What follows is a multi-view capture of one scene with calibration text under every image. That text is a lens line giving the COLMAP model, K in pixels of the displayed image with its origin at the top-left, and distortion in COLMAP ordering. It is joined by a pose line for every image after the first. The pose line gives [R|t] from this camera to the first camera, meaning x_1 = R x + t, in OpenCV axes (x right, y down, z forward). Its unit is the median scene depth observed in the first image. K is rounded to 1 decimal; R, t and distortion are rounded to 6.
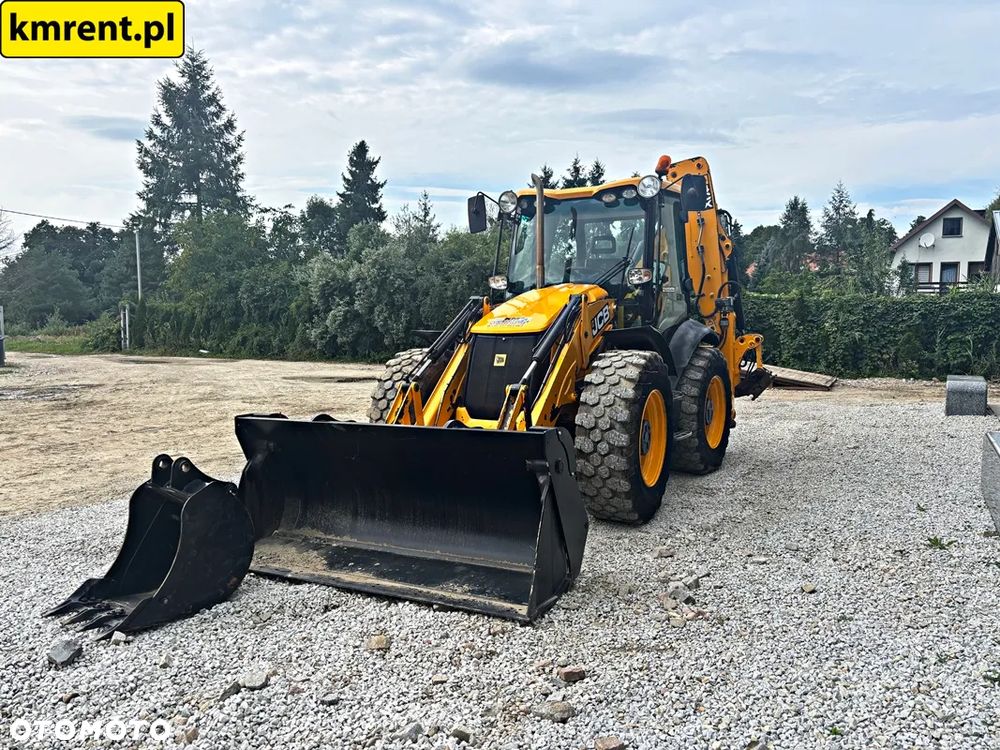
lens RADIAL K [[775.5, 0, 500.4], [0, 775.5, 386.3], [0, 0, 1]] dist [0.033699, -0.035125]
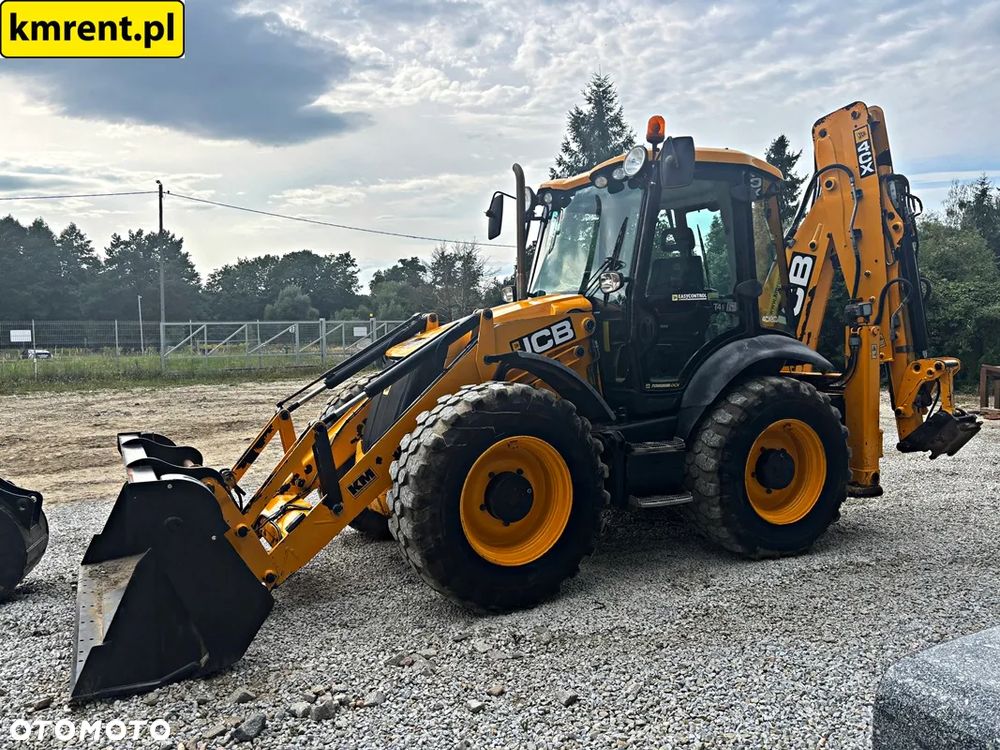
lens RADIAL K [[767.8, 0, 477.2], [0, 767.8, 374.6], [0, 0, 1]] dist [0.047281, -0.047150]
pose [[0.811690, 0.027929, -0.583420, 0.489744], [-0.041517, 0.999088, -0.009934, -0.037545], [0.582611, 0.032285, 0.812110, 0.307655]]
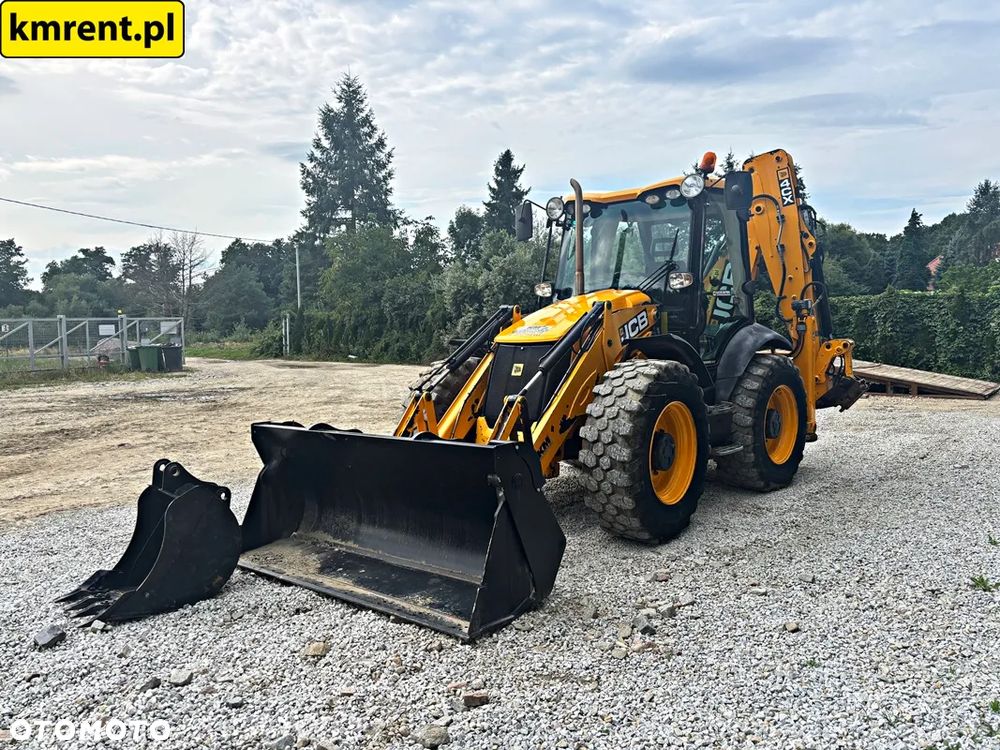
lens RADIAL K [[774.4, 0, 485.5], [0, 774.4, 376.9], [0, 0, 1]] dist [0.023813, -0.016367]
pose [[0.974697, 0.001978, -0.223523, 0.152347], [-0.005490, 0.999871, -0.015090, -0.008133], [0.223465, 0.015935, 0.974582, 0.024858]]
